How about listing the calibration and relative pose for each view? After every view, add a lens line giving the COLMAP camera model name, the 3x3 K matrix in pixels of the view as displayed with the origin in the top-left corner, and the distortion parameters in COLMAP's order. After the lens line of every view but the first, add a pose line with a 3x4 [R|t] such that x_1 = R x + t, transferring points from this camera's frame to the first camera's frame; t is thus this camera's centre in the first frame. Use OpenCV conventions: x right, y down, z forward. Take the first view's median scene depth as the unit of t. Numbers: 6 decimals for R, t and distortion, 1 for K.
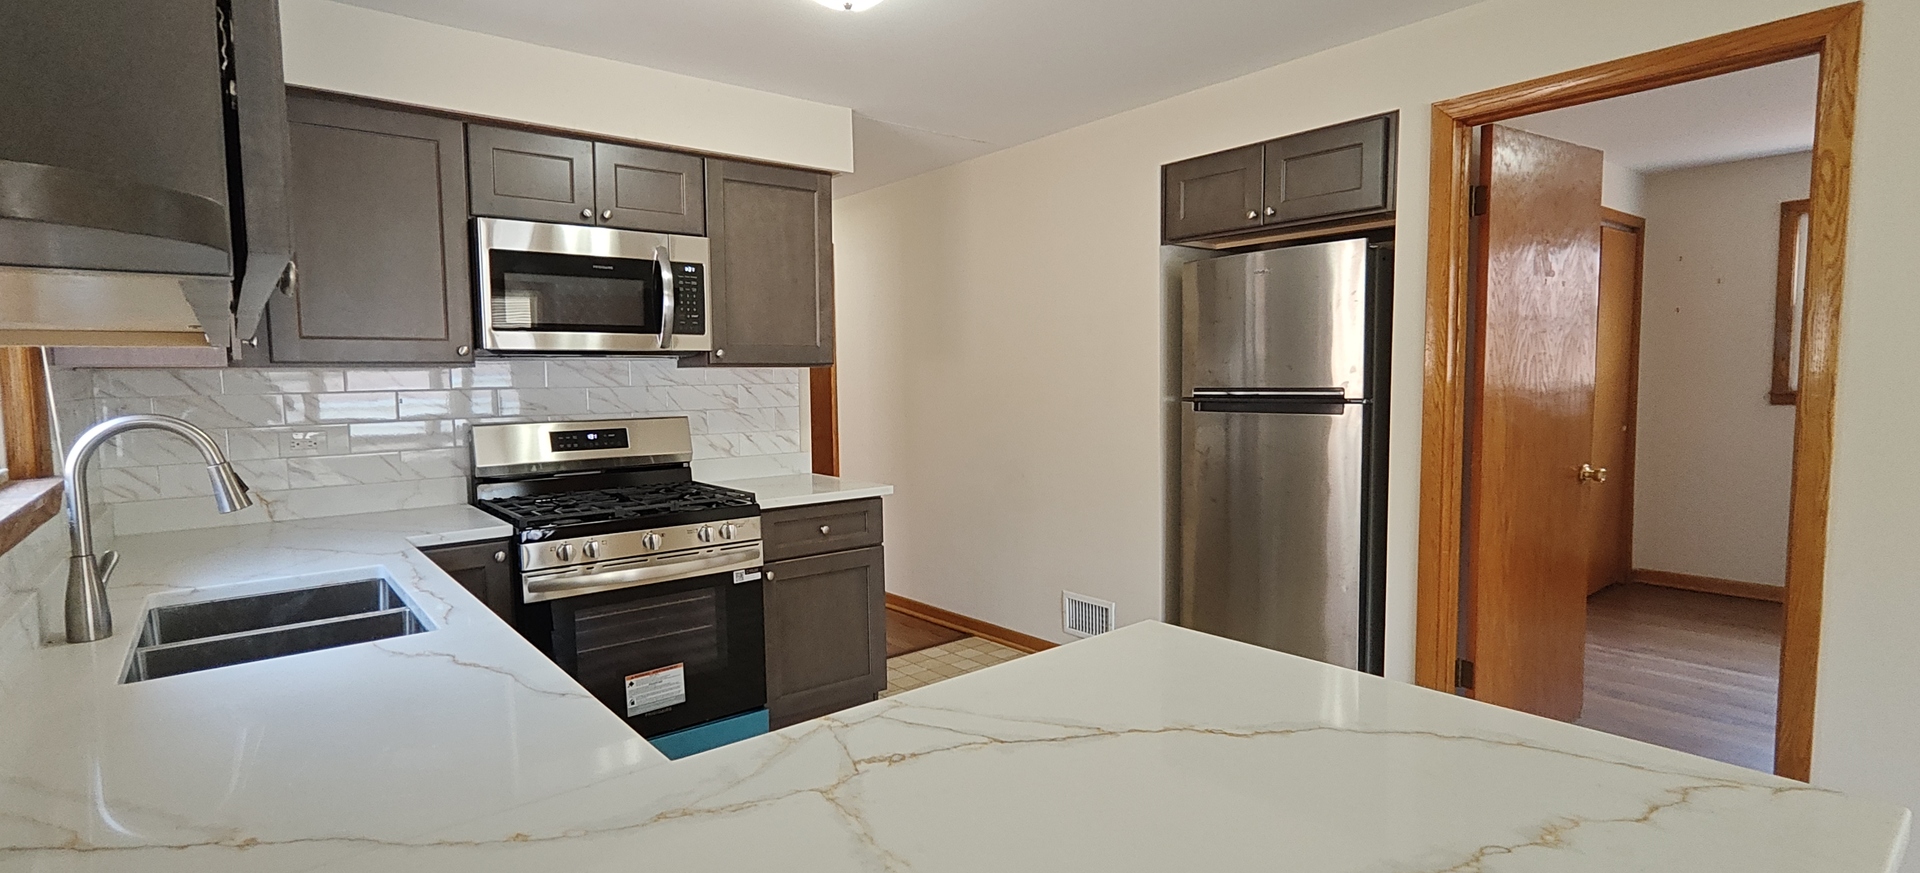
lens RADIAL K [[894.8, 0, 955.5], [0, 894.8, 435.3], [0, 0, 1]] dist [0.003672, 0.001972]
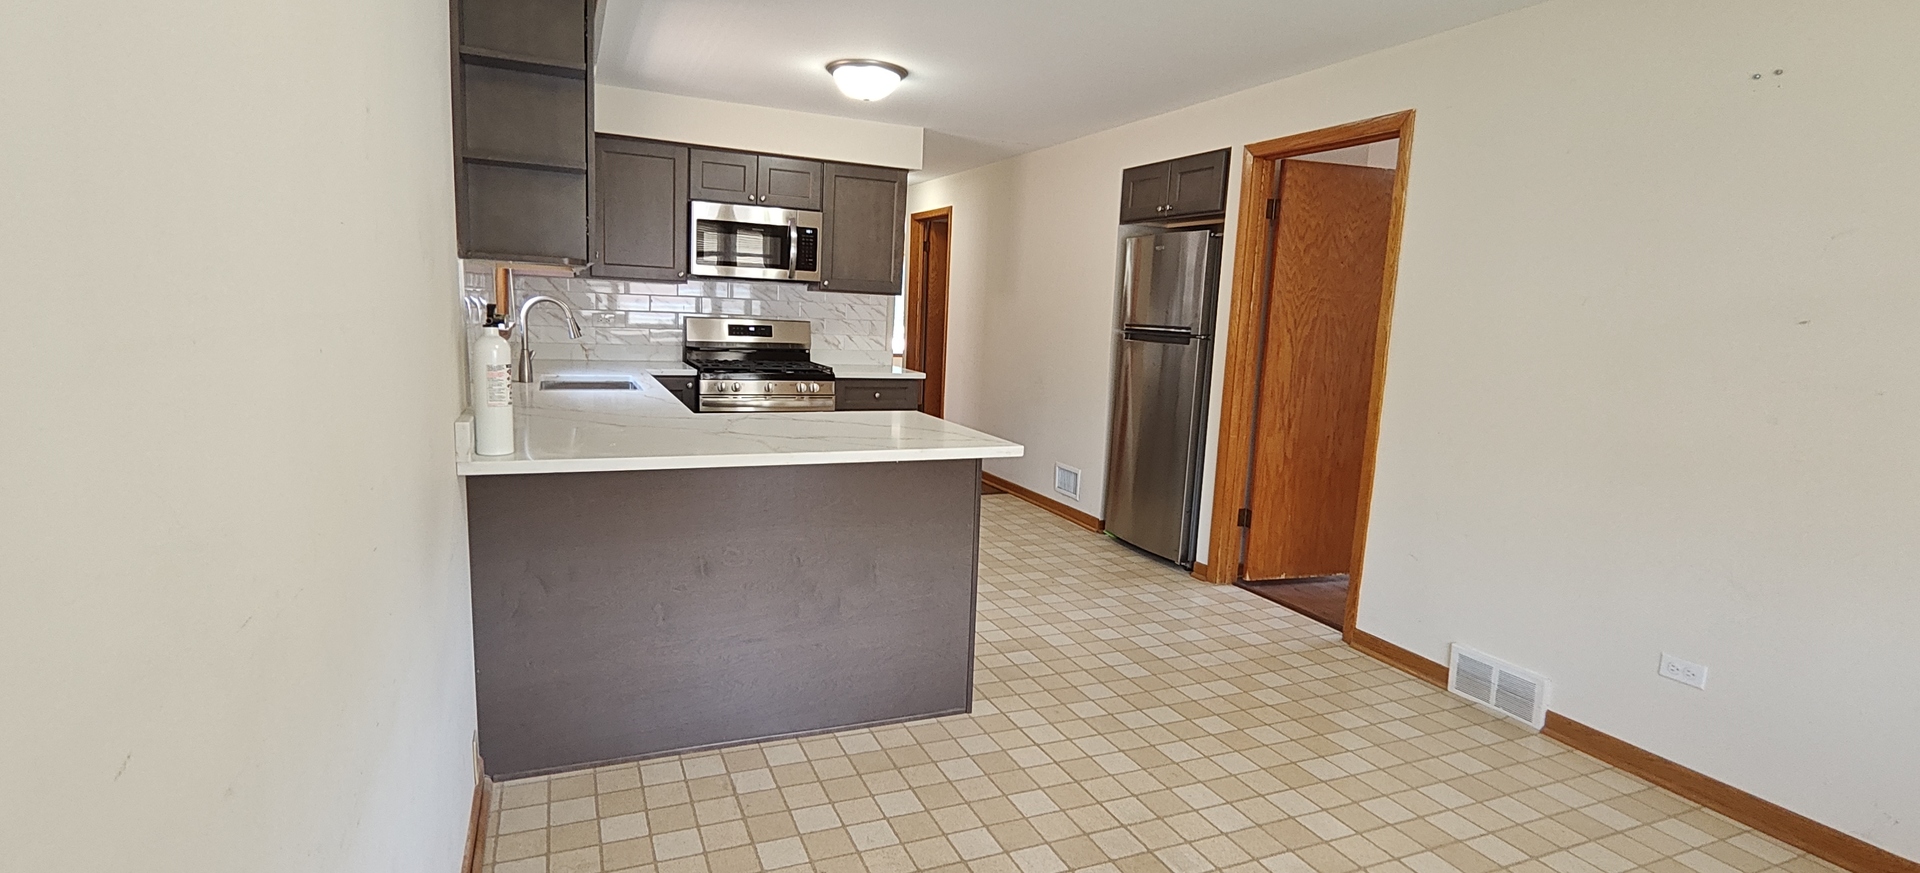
lens RADIAL K [[894.8, 0, 960.8], [0, 894.8, 431.0], [0, 0, 1]] dist [0.003672, 0.001972]
pose [[0.962982, 0.094858, -0.252324, 0.429559], [-0.077579, 0.993962, 0.077592, 0.032411], [0.258160, -0.055144, 0.964527, -0.553354]]
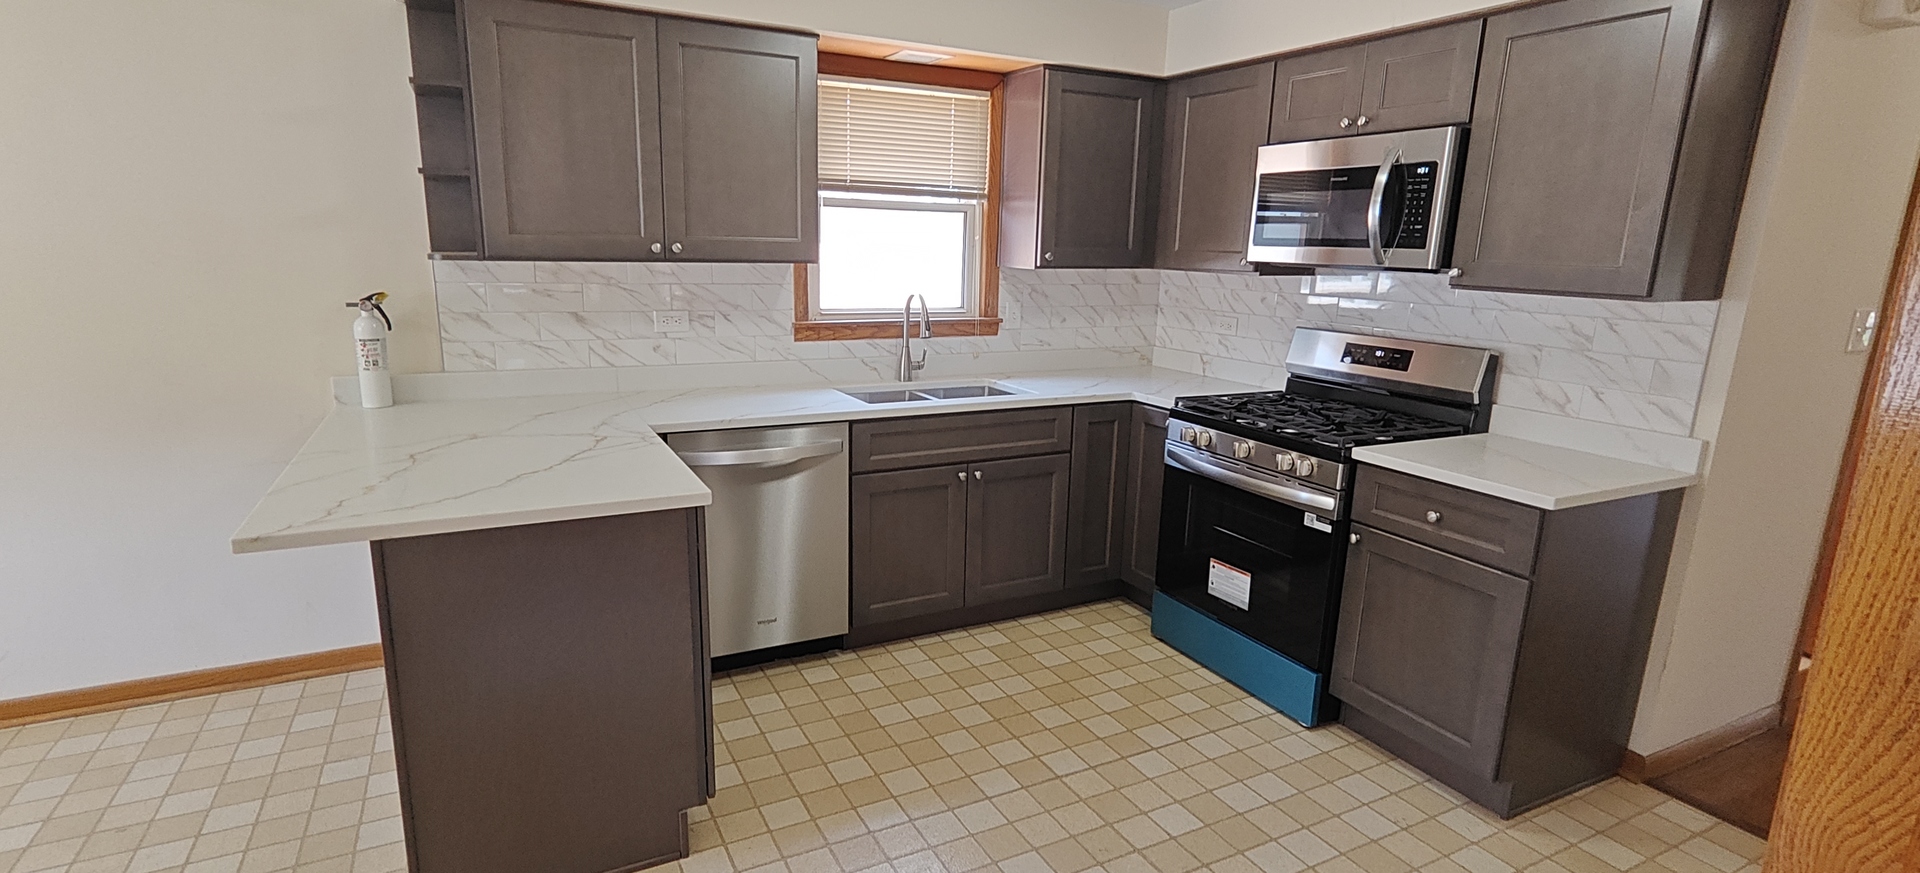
lens RADIAL K [[894.8, 0, 940.2], [0, 894.8, 441.4], [0, 0, 1]] dist [0.003672, 0.001972]
pose [[-0.199261, 0.223370, -0.954149, 0.653331], [-0.088784, 0.965556, 0.244581, -0.104501], [0.975916, 0.133449, -0.172566, 0.733862]]
